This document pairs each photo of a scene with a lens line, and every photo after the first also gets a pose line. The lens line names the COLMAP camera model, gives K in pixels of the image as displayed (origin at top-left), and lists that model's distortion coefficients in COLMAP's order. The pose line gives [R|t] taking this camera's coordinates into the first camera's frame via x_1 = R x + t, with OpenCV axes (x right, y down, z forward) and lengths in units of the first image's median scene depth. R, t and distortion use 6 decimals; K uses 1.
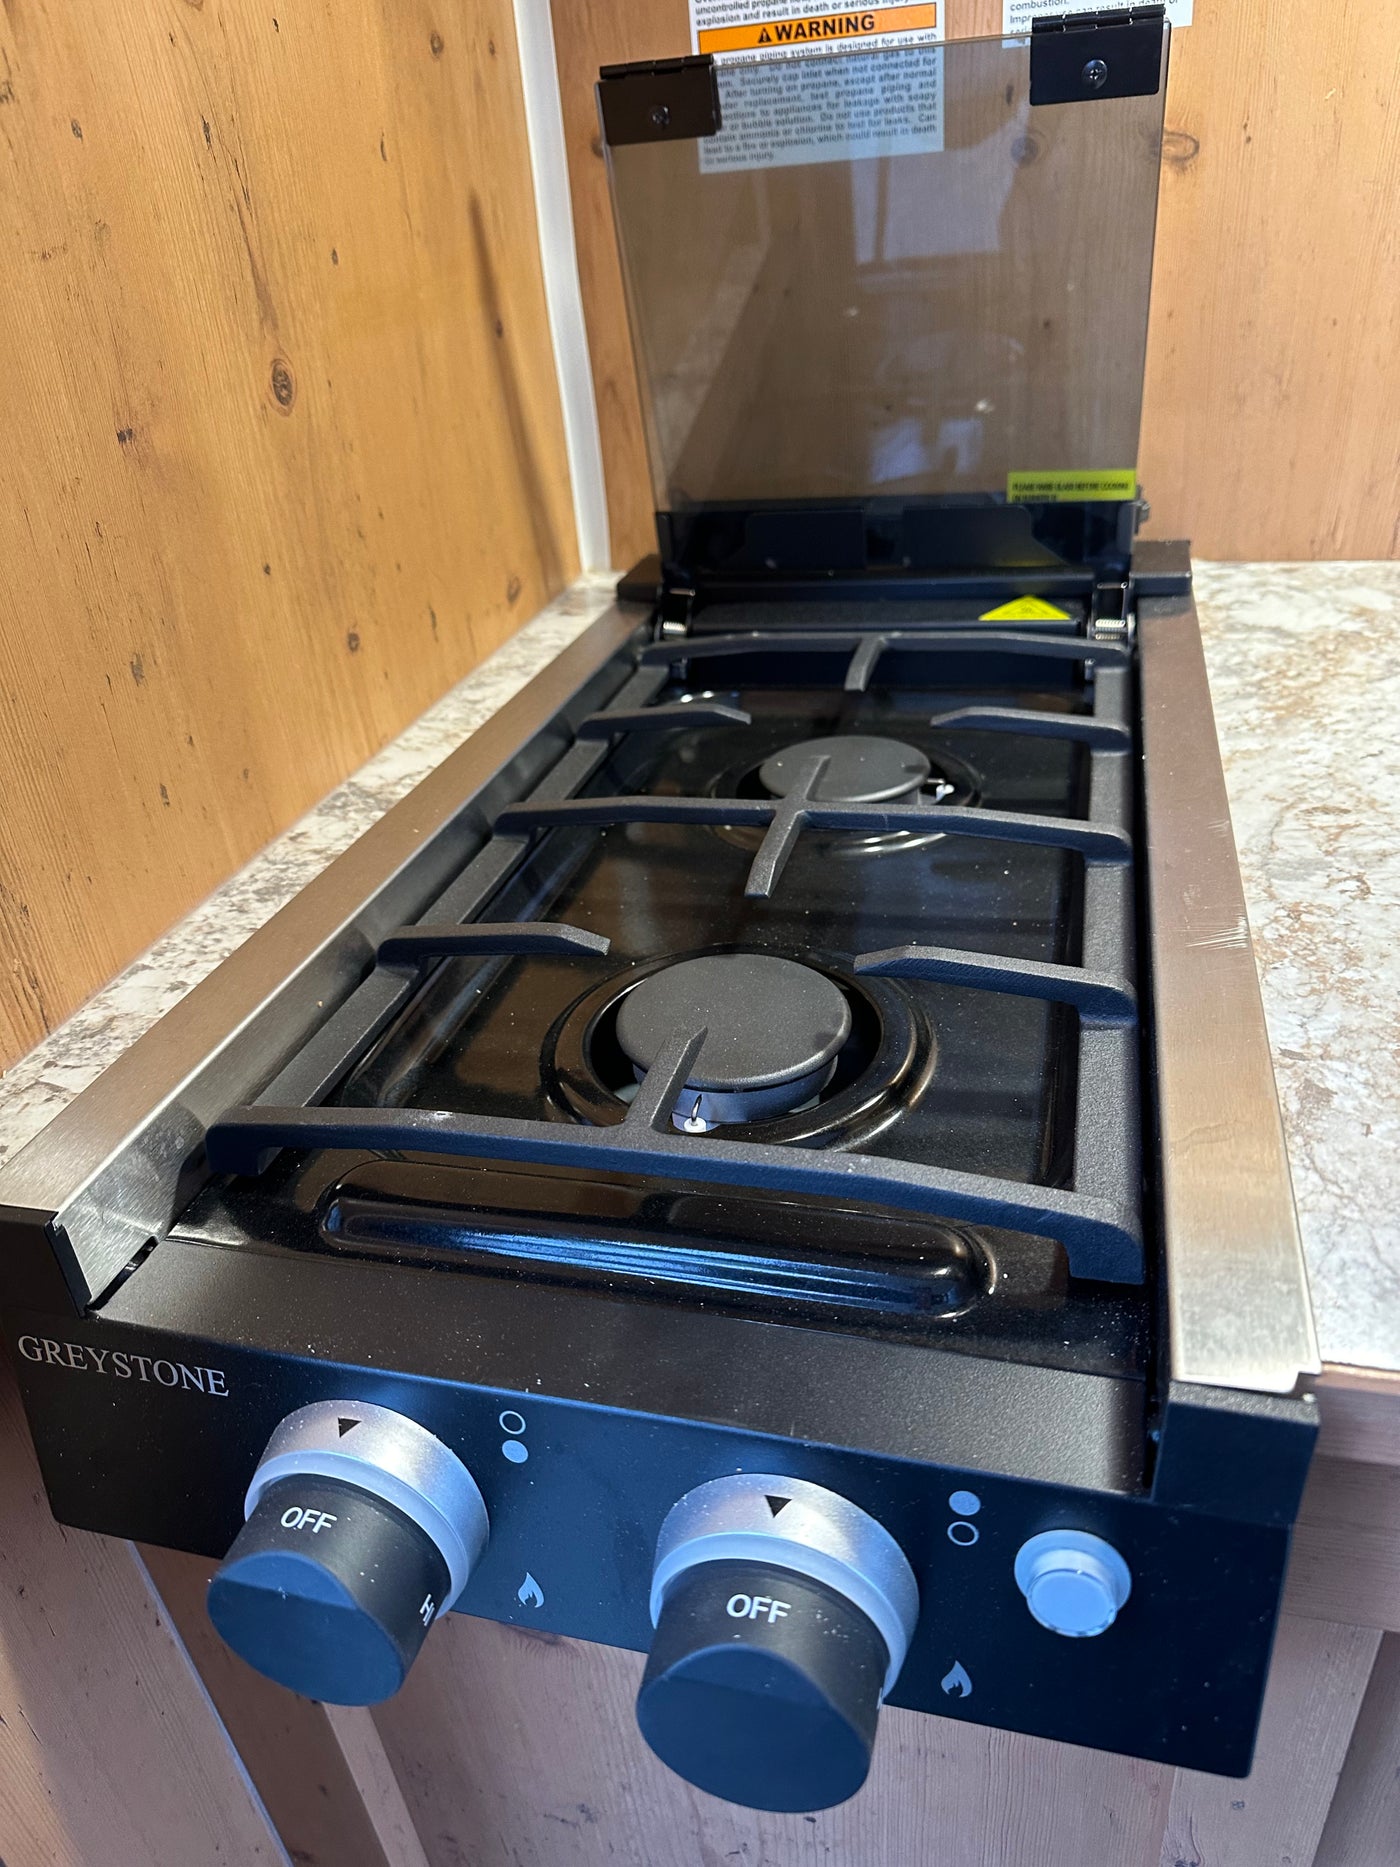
lens RADIAL K [[1335.9, 0, 700.0], [0, 1335.9, 933.5], [0, 0, 1]] dist [0.034934, -0.034089]
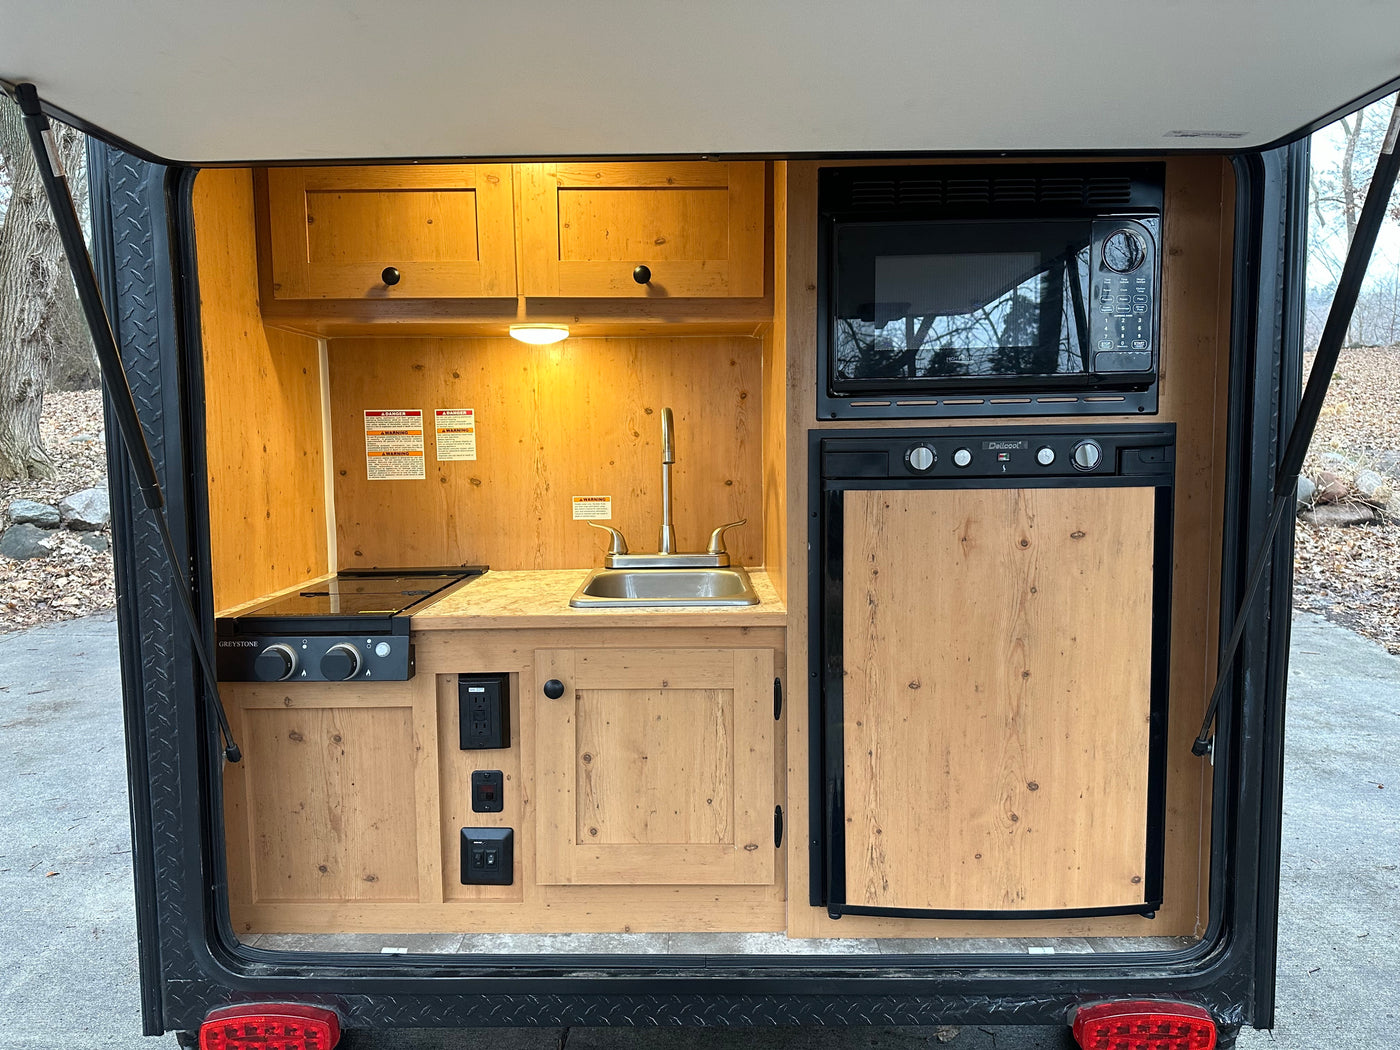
lens RADIAL K [[1001.7, 0, 721.4], [0, 1001.7, 521.0], [0, 0, 1]] dist [0.034934, -0.034089]
pose [[0.960358, 0.049295, 0.274378, 0.219708], [0.077094, 0.898891, -0.431336, 1.053333], [-0.267899, 0.435390, 0.859457, -2.062855]]
